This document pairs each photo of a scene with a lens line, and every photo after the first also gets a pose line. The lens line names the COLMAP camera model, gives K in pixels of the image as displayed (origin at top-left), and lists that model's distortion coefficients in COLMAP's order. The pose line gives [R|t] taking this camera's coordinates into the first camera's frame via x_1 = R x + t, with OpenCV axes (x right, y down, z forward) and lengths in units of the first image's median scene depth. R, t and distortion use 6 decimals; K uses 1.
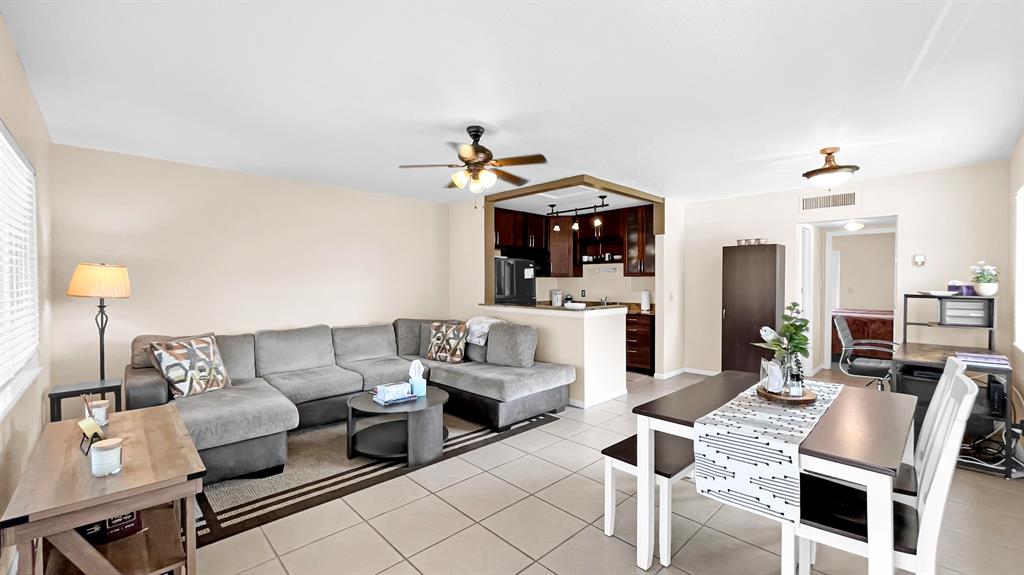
lens RADIAL K [[415.3, 0, 510.1], [0, 415.3, 287.9], [0, 0, 1]] dist [0.006526, -0.000772]
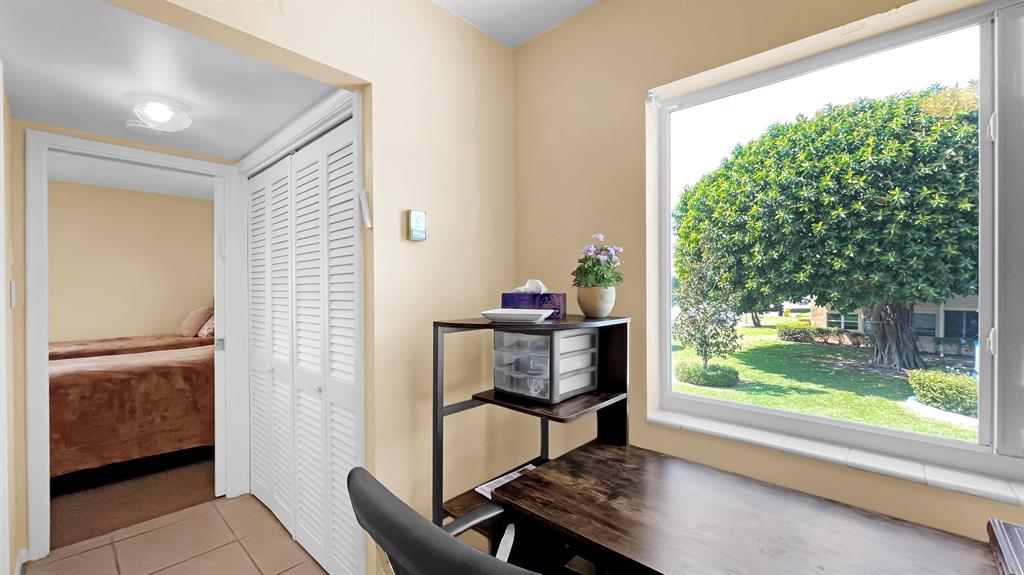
lens RADIAL K [[415.3, 0, 510.1], [0, 415.3, 287.9], [0, 0, 1]] dist [0.006526, -0.000772]
pose [[-0.050721, -0.002294, 0.998710, 0.544263], [0.014793, 0.999886, 0.003048, -0.010488], [-0.998603, 0.014929, -0.050681, 0.838726]]
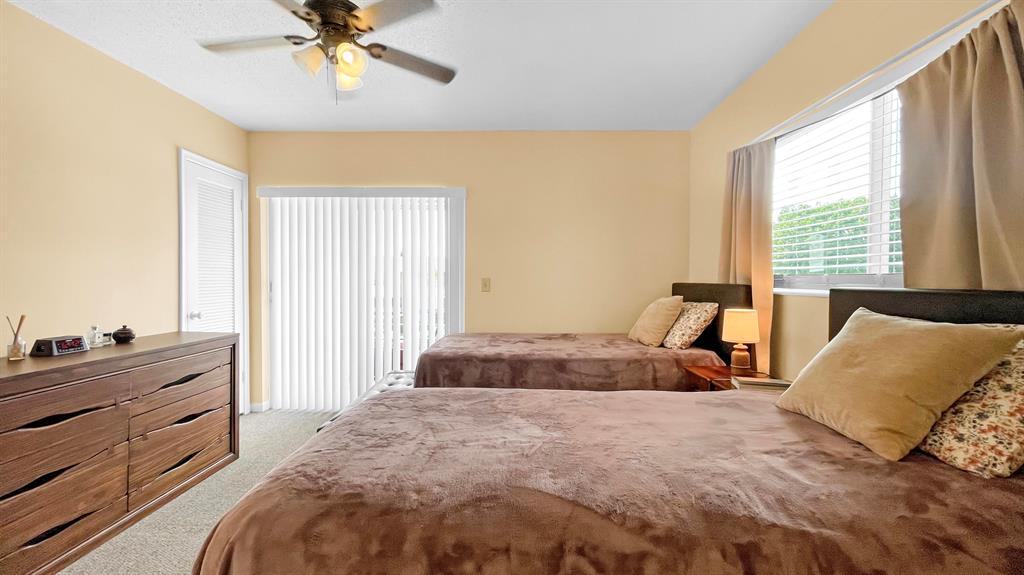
lens RADIAL K [[415.3, 0, 510.1], [0, 415.3, 287.9], [0, 0, 1]] dist [0.006526, -0.000772]
pose [[0.716077, -0.008678, 0.697968, 0.833696], [0.001663, 0.999941, 0.010726, 0.001517], [-0.698020, -0.006520, 0.716049, 1.103315]]
